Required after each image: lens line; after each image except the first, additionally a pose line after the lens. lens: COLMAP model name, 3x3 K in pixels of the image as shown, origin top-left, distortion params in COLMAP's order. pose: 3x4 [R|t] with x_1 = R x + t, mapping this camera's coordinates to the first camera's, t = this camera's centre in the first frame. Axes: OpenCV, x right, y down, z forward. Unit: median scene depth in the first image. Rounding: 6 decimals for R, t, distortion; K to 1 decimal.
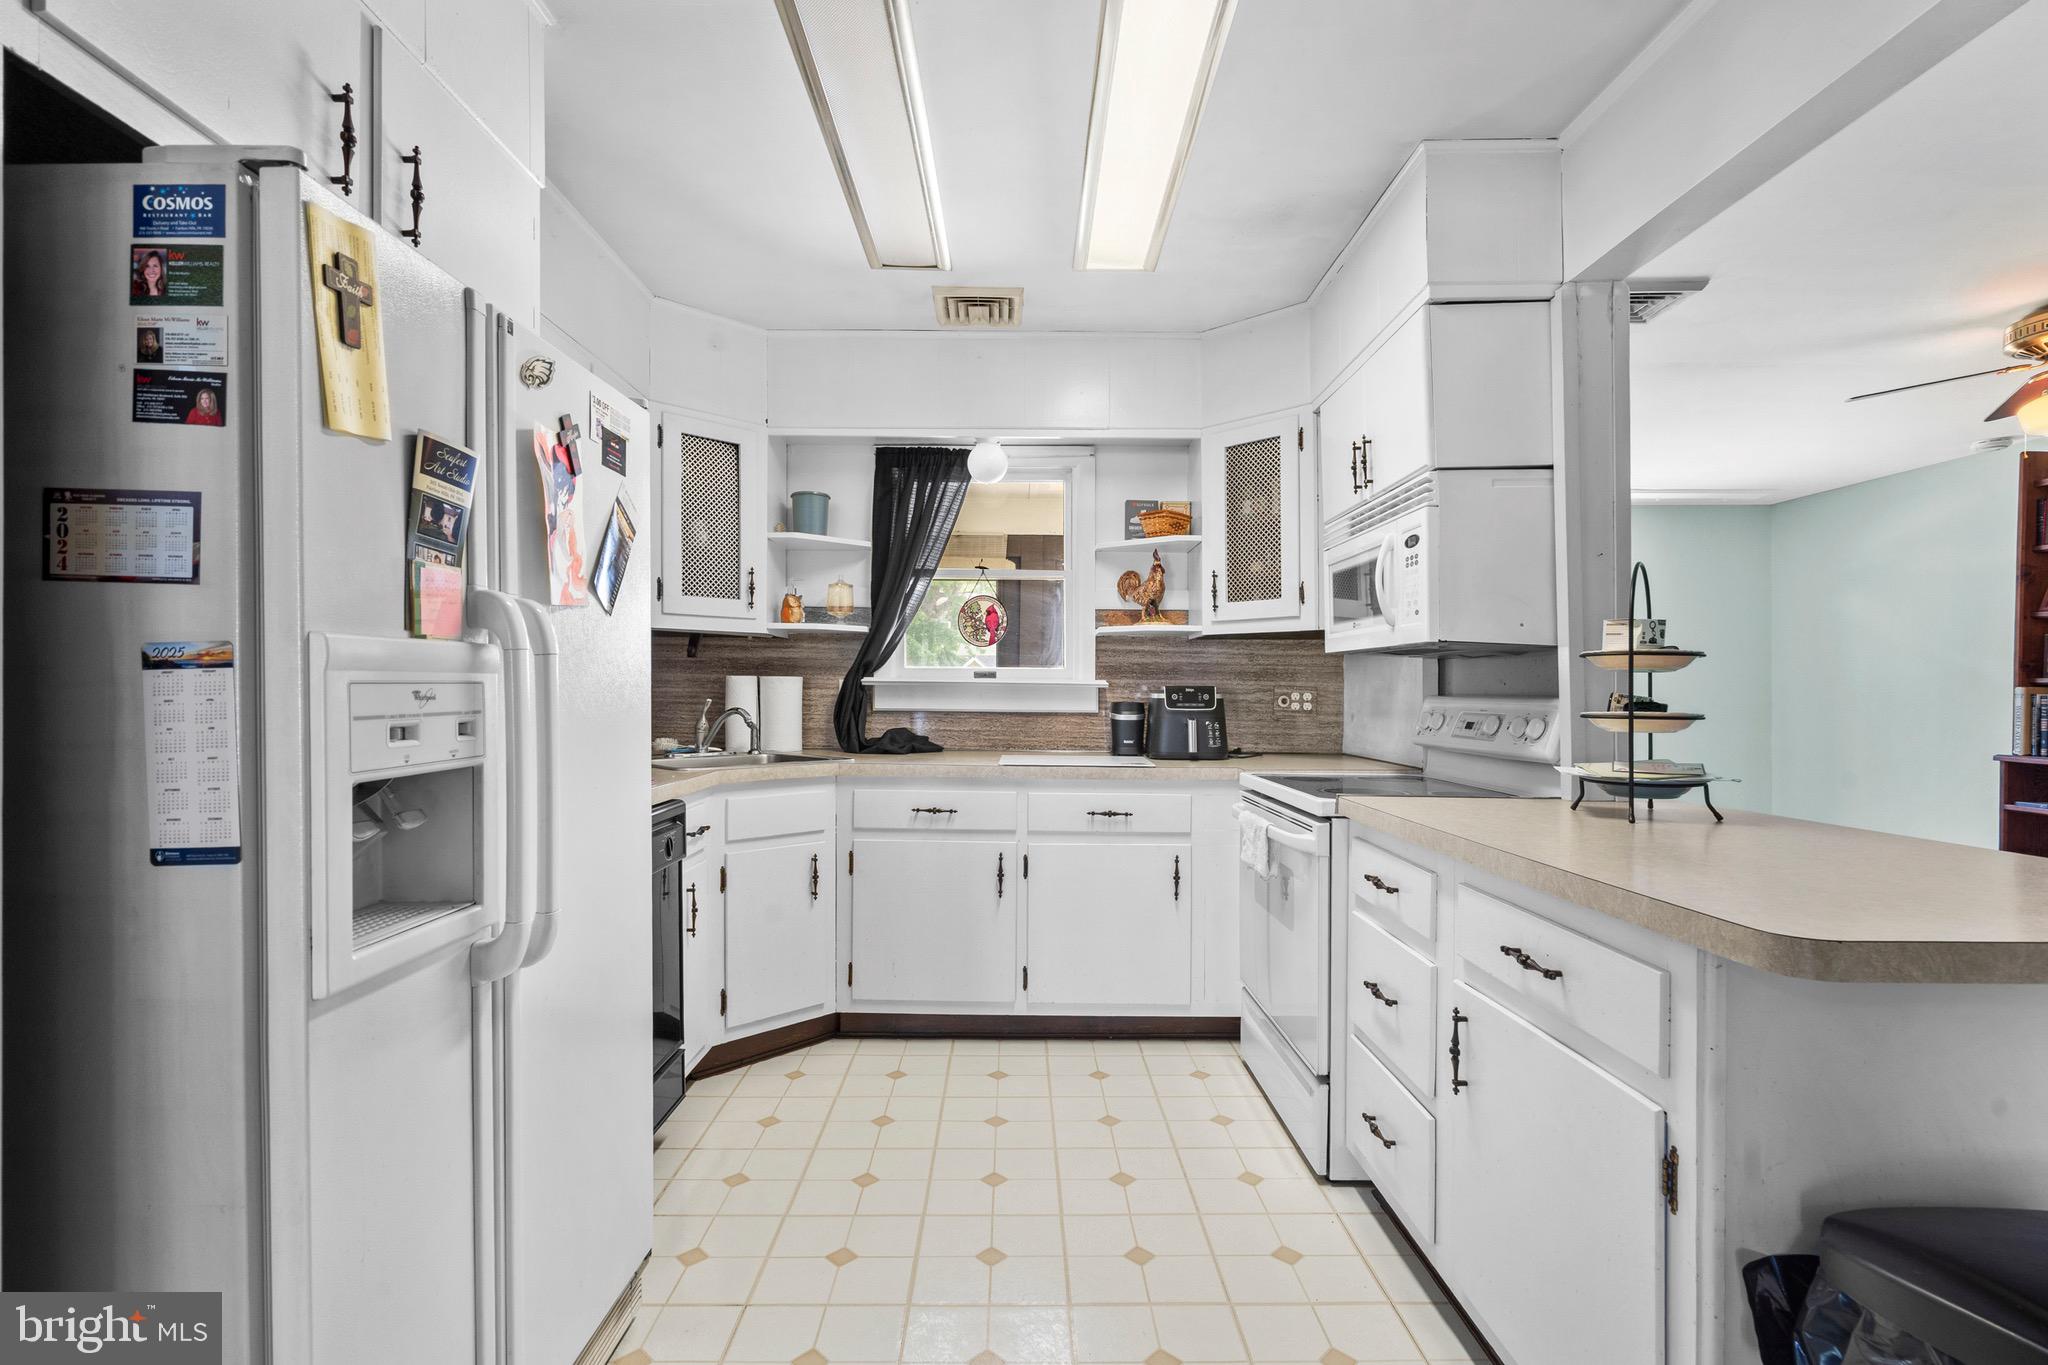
lens RADIAL K [[944.2, 0, 1027.0], [0, 944.2, 679.0], [0, 0, 1]] dist [-0.005164, 0.003146]
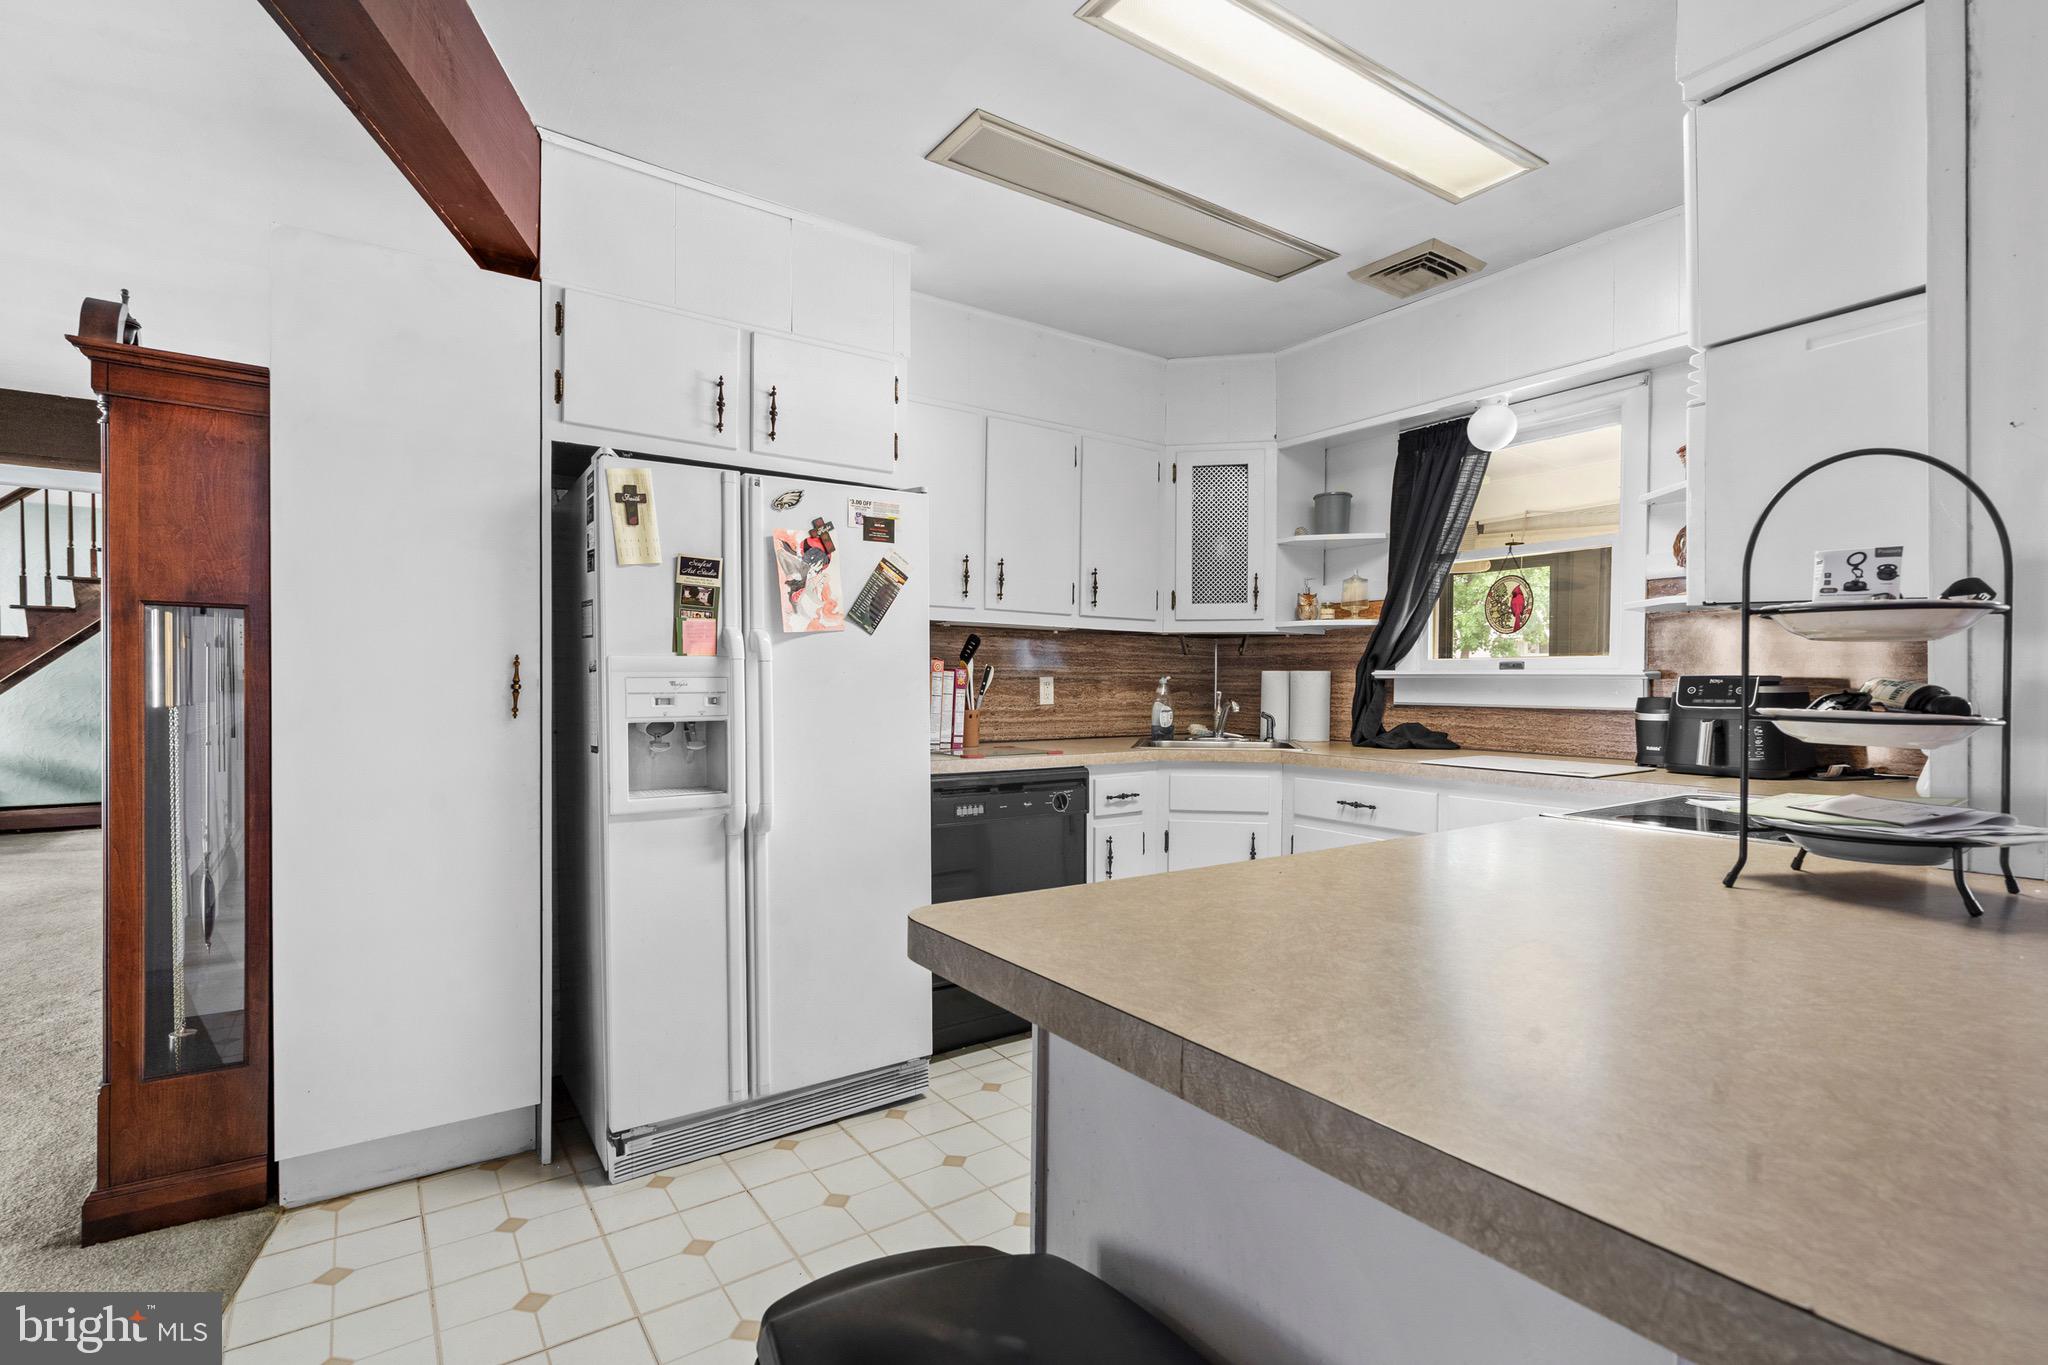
lens RADIAL K [[944.2, 0, 1025.6], [0, 944.2, 688.0], [0, 0, 1]] dist [-0.005164, 0.003146]
pose [[0.569104, -0.000209, -0.822265, 0.440821], [0.009990, 0.999928, 0.006660, 0.006385], [0.822205, -0.012004, 0.569065, 0.133854]]
